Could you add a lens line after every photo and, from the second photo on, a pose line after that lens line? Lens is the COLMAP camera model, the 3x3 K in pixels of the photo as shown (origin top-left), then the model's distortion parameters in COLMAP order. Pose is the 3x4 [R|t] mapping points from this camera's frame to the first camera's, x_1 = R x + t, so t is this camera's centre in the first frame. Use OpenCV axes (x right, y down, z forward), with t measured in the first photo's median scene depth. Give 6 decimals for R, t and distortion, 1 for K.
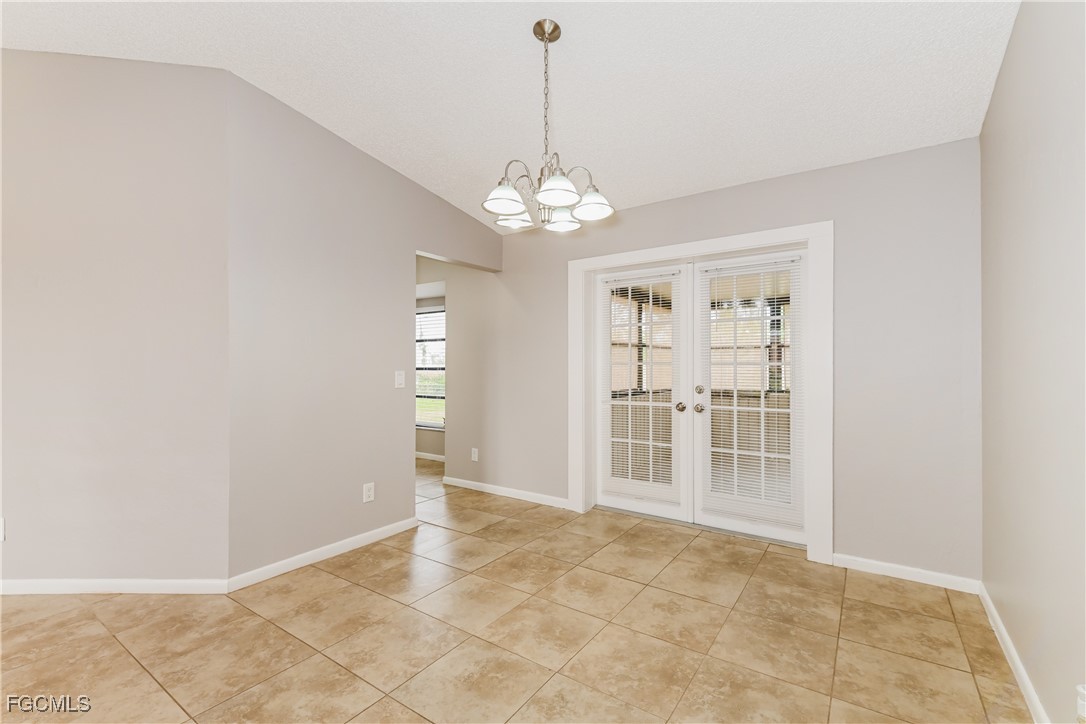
lens RADIAL K [[471.2, 0, 543.0], [0, 471.2, 362.0], [0, 0, 1]] dist [0.015842, -0.000014]
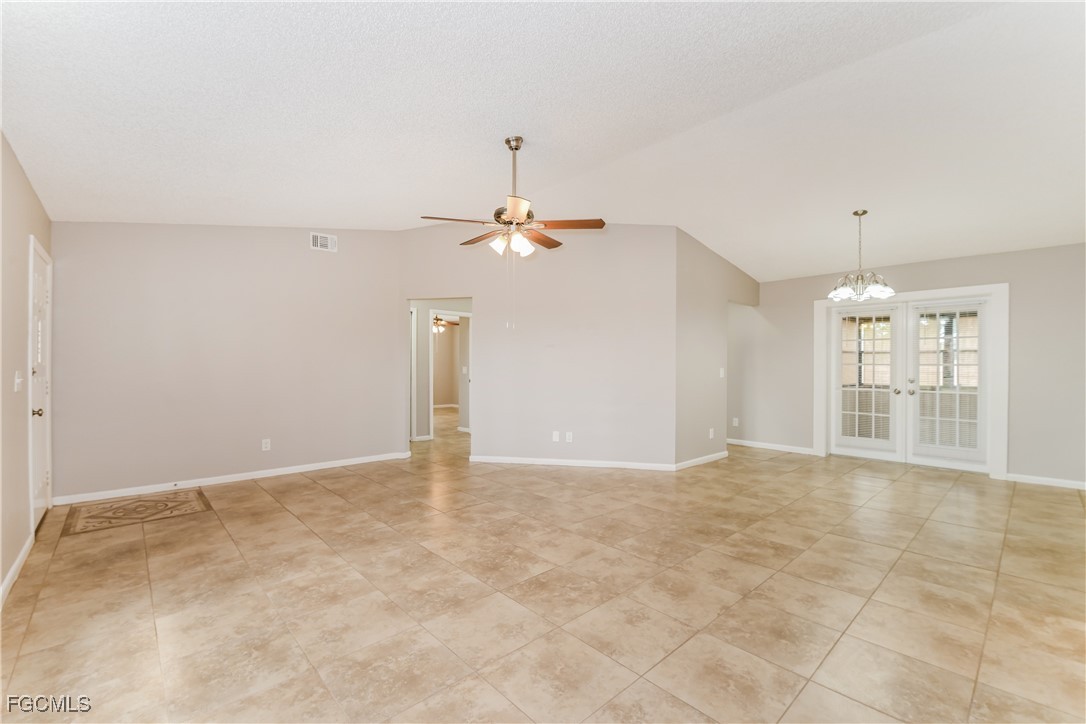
lens RADIAL K [[461.7, 0, 543.0], [0, 461.7, 362.0], [0, 0, 1]] dist [-0.016369, -0.000087]
pose [[0.974926, 0.004237, -0.222490, -0.508962], [-0.003607, 0.999988, 0.003239, -0.006272], [0.222502, -0.002355, 0.974929, -0.746872]]
